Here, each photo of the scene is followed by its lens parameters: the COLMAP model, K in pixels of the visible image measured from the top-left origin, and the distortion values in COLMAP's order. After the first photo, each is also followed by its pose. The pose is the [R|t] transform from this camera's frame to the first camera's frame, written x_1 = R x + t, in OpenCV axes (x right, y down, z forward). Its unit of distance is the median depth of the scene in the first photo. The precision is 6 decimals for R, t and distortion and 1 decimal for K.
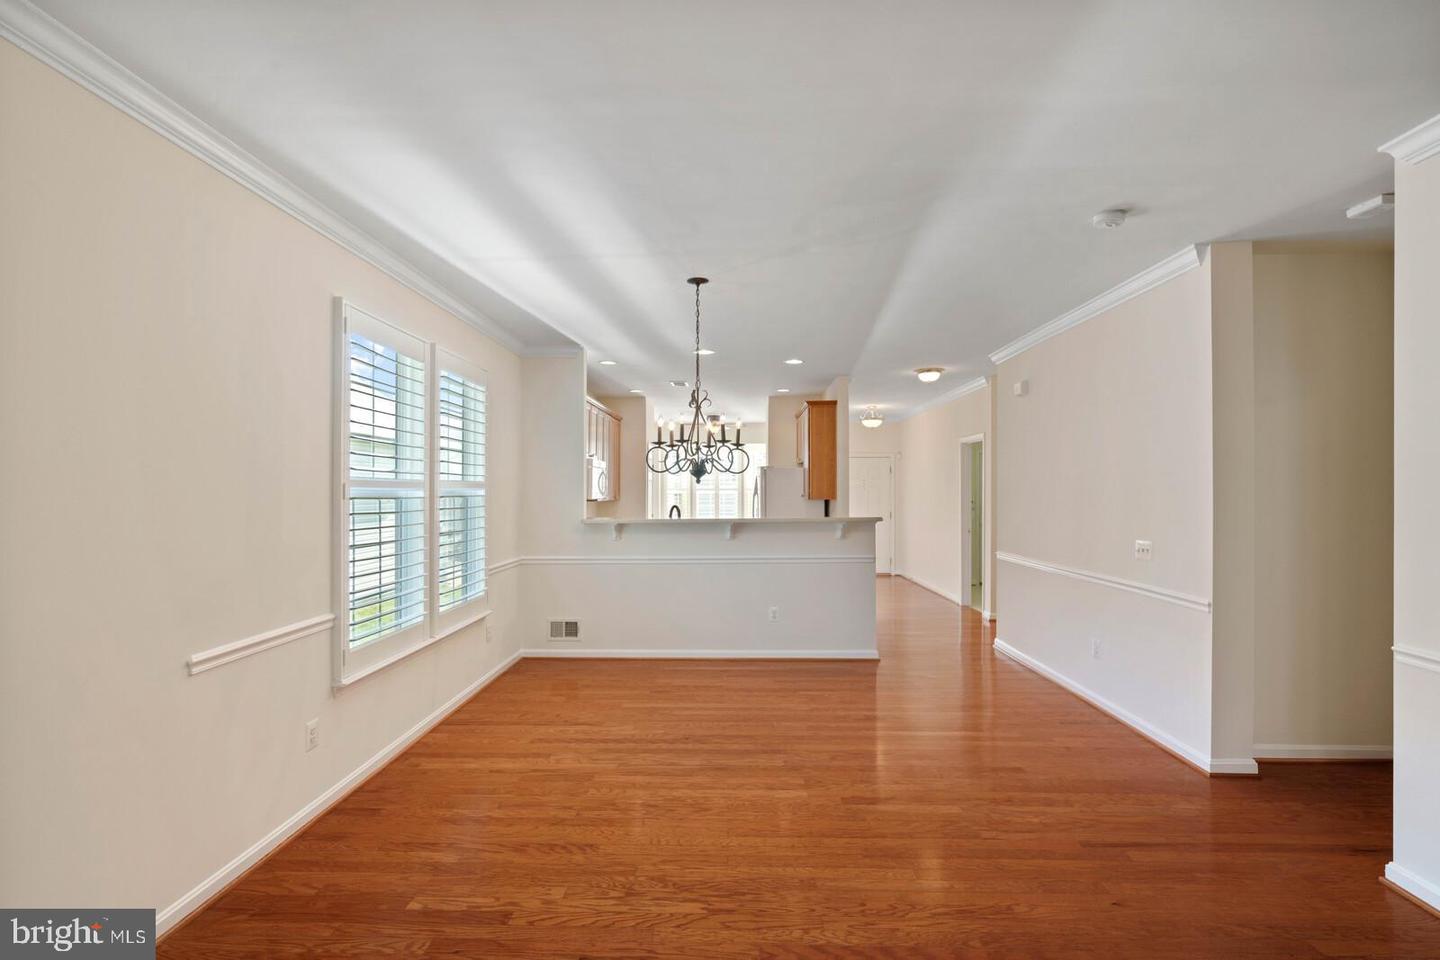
lens RADIAL K [[691.3, 0, 712.4], [0, 691.3, 486.5], [0, 0, 1]] dist [-0.002511, -0.000365]
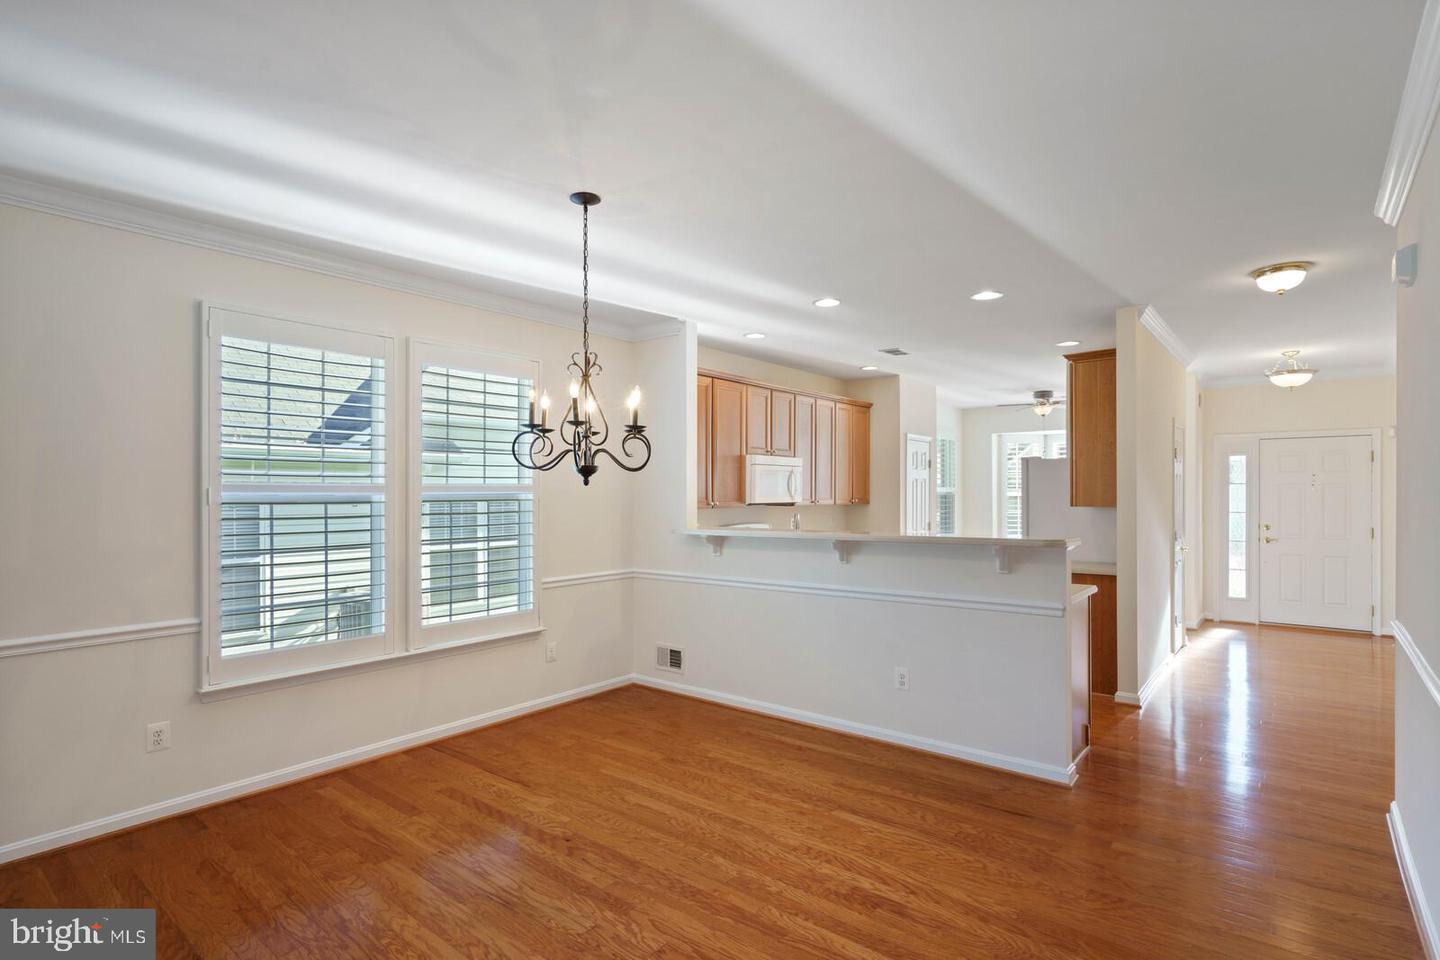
lens RADIAL K [[713.7, 0, 714.4], [0, 713.7, 491.6], [0, 0, 1]] dist [0.001429, 0.000461]
pose [[0.792315, -0.002854, -0.610105, 0.506526], [0.006019, 0.999977, 0.003139, 0.001443], [0.610082, -0.006160, 0.792314, 0.479618]]
